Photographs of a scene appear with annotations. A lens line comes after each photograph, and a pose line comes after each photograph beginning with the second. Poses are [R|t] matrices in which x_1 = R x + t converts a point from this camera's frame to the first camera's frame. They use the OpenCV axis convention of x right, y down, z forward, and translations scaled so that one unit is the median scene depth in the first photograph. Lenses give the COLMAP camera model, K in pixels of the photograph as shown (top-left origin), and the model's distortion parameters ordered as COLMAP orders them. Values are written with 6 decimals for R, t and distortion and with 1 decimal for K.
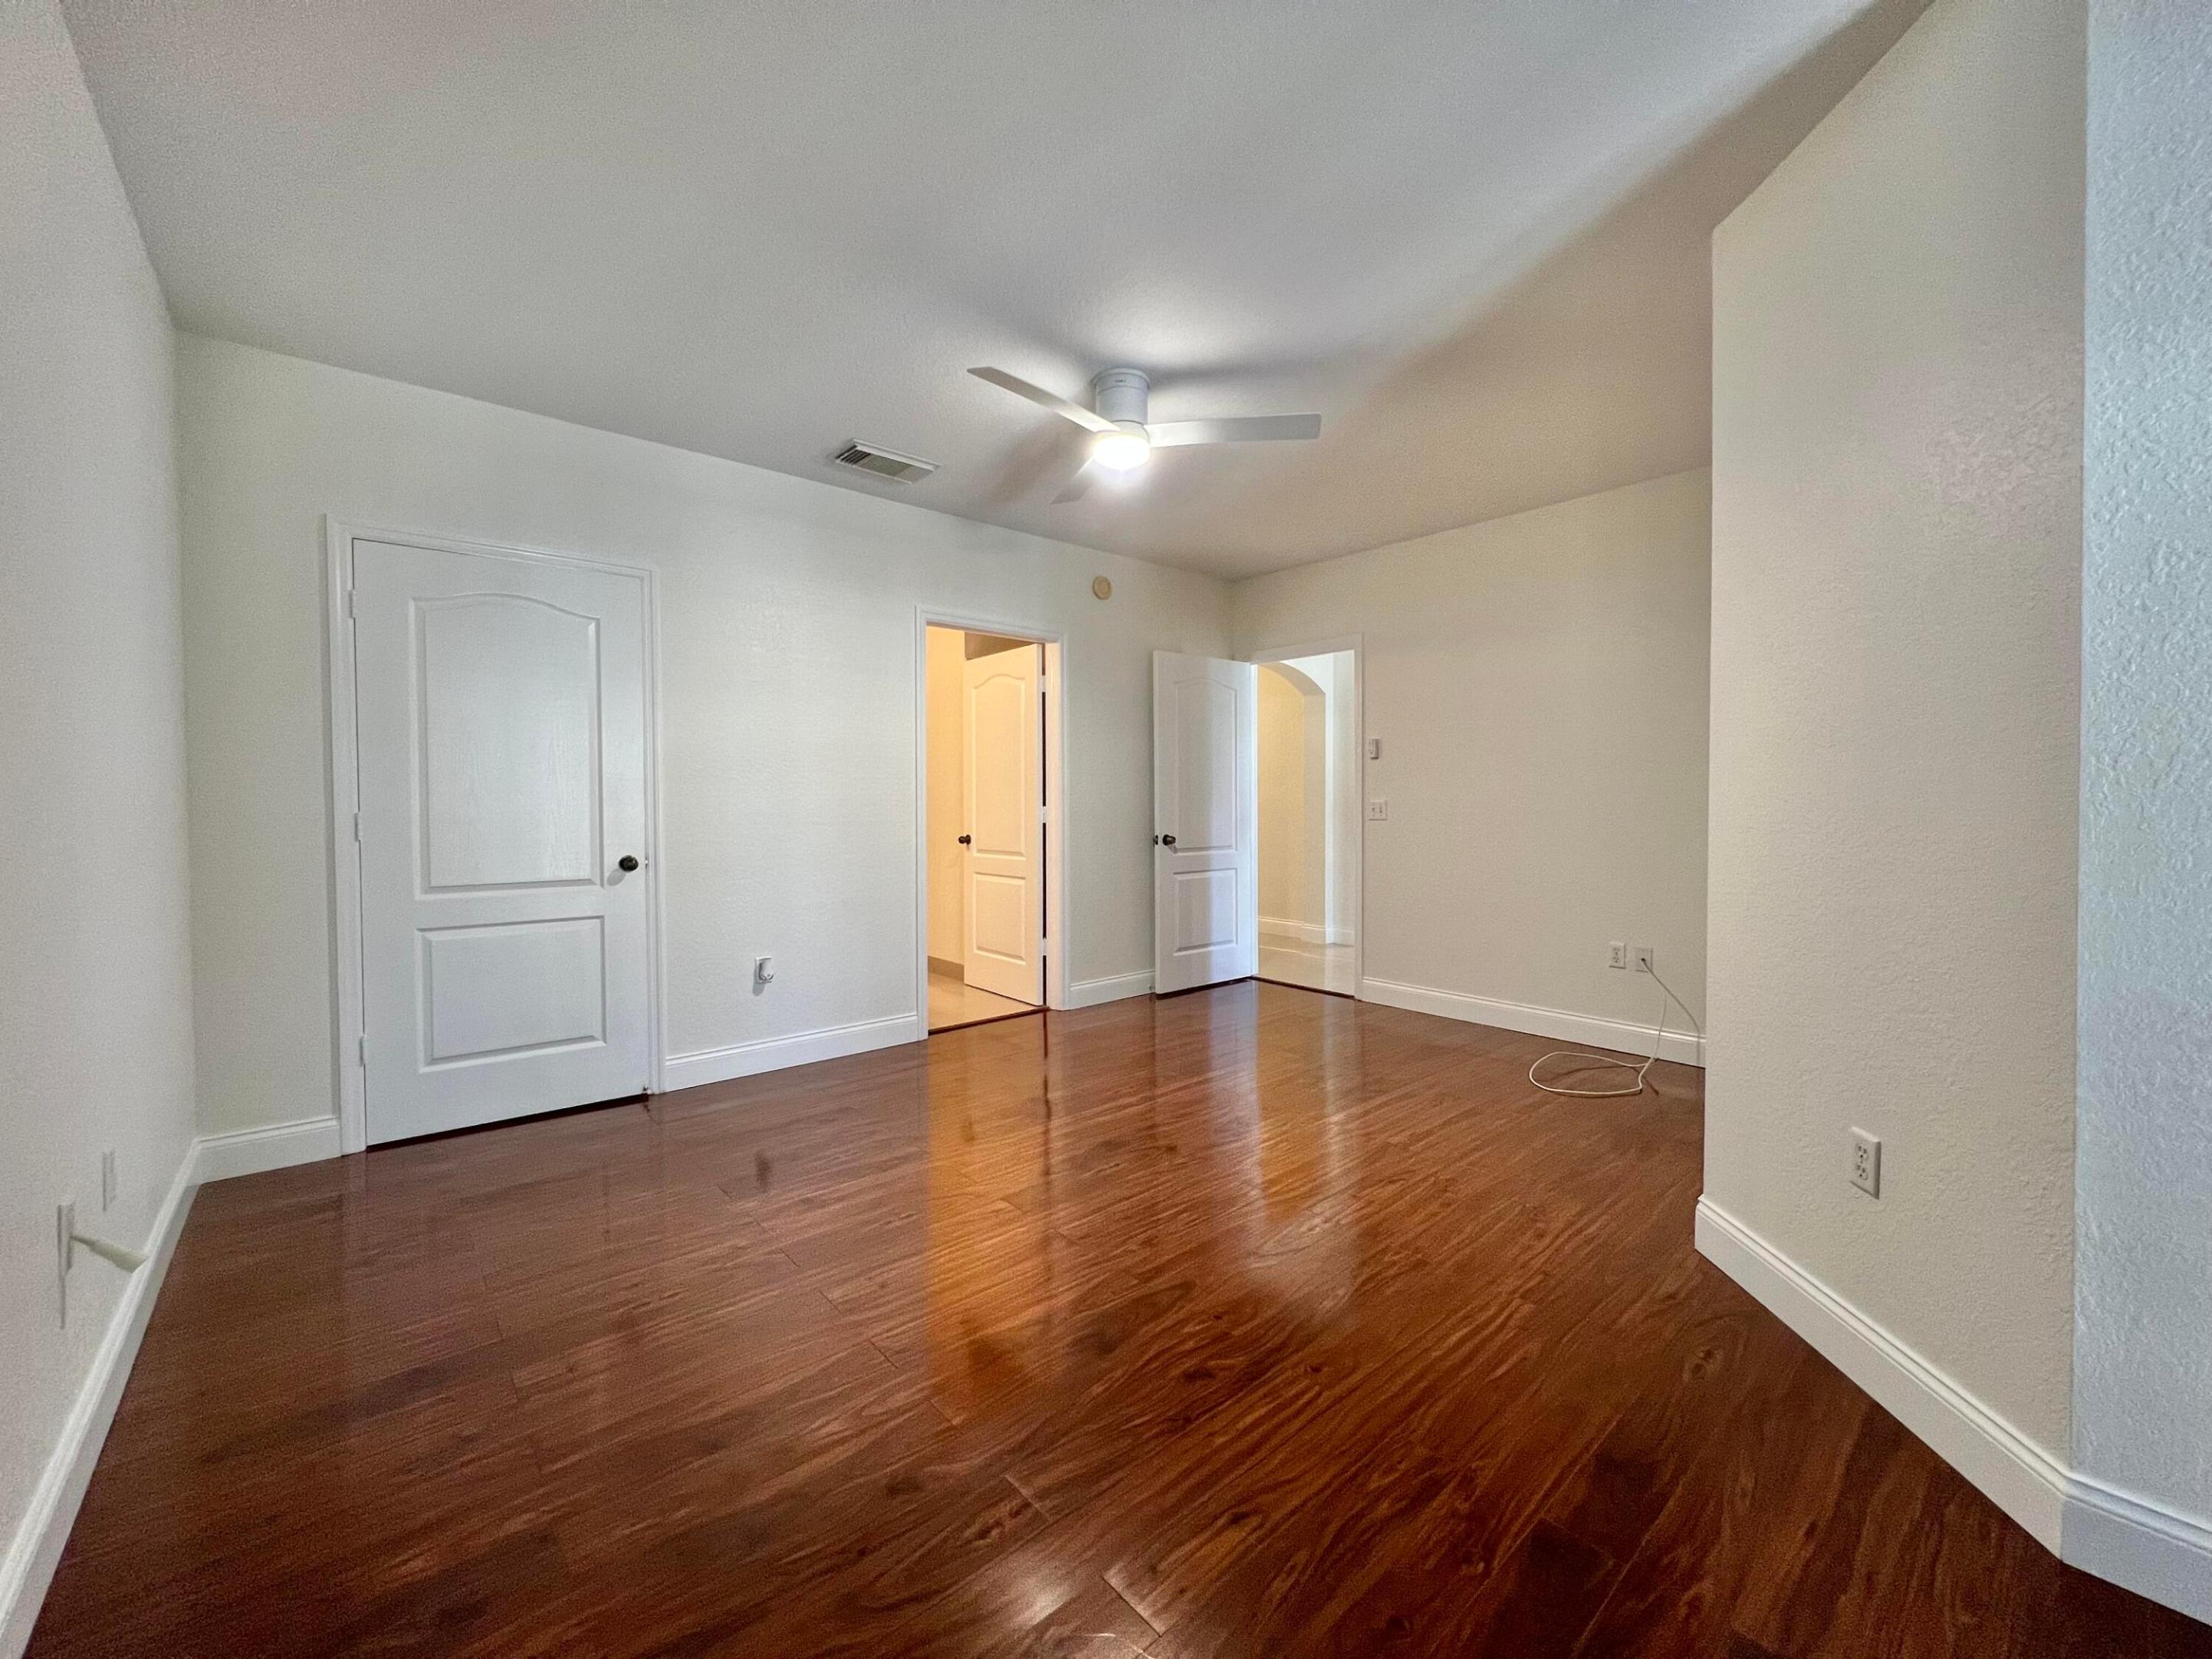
lens RADIAL K [[883.0, 0, 1109.0], [0, 883.0, 831.4], [0, 0, 1]] dist [0.000023, -0.000589]
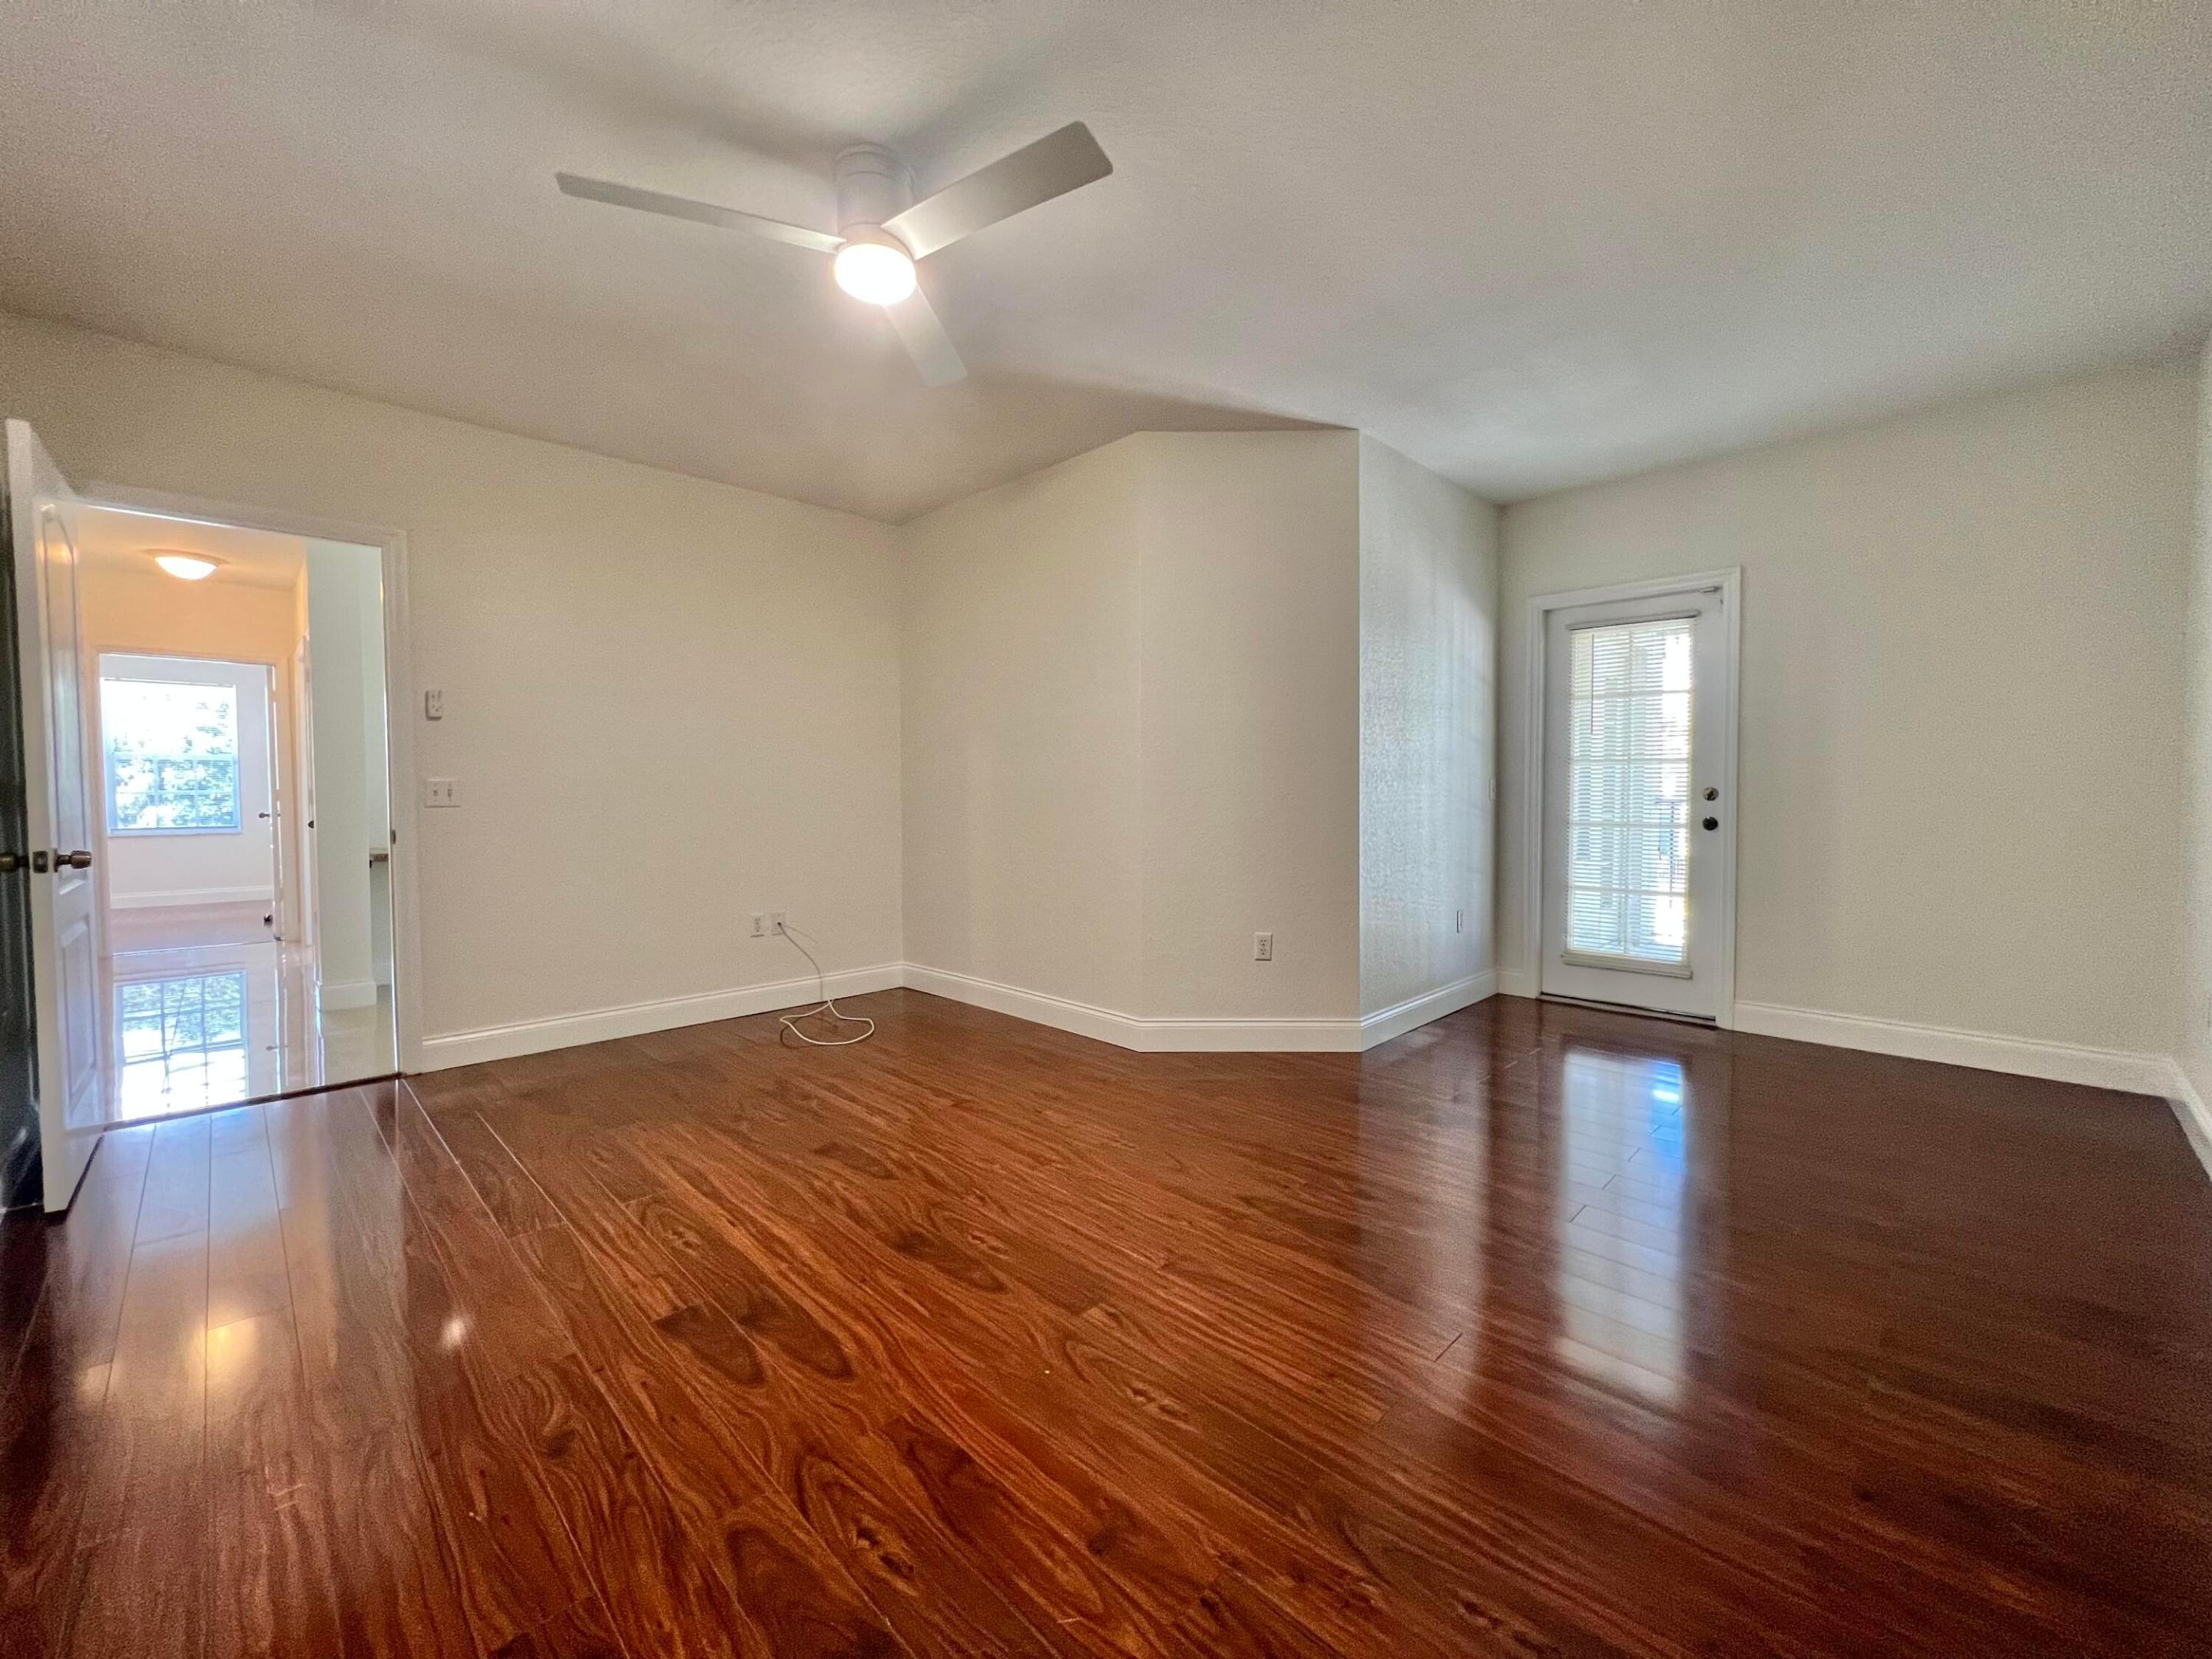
lens RADIAL K [[883.0, 0, 1110.2], [0, 883.0, 824.4], [0, 0, 1]] dist [0.000023, -0.000589]
pose [[-0.071804, -0.030303, 0.996958, -0.677846], [0.037216, 0.998761, 0.033039, -0.002677], [-0.996724, 0.039475, -0.070588, 0.830183]]
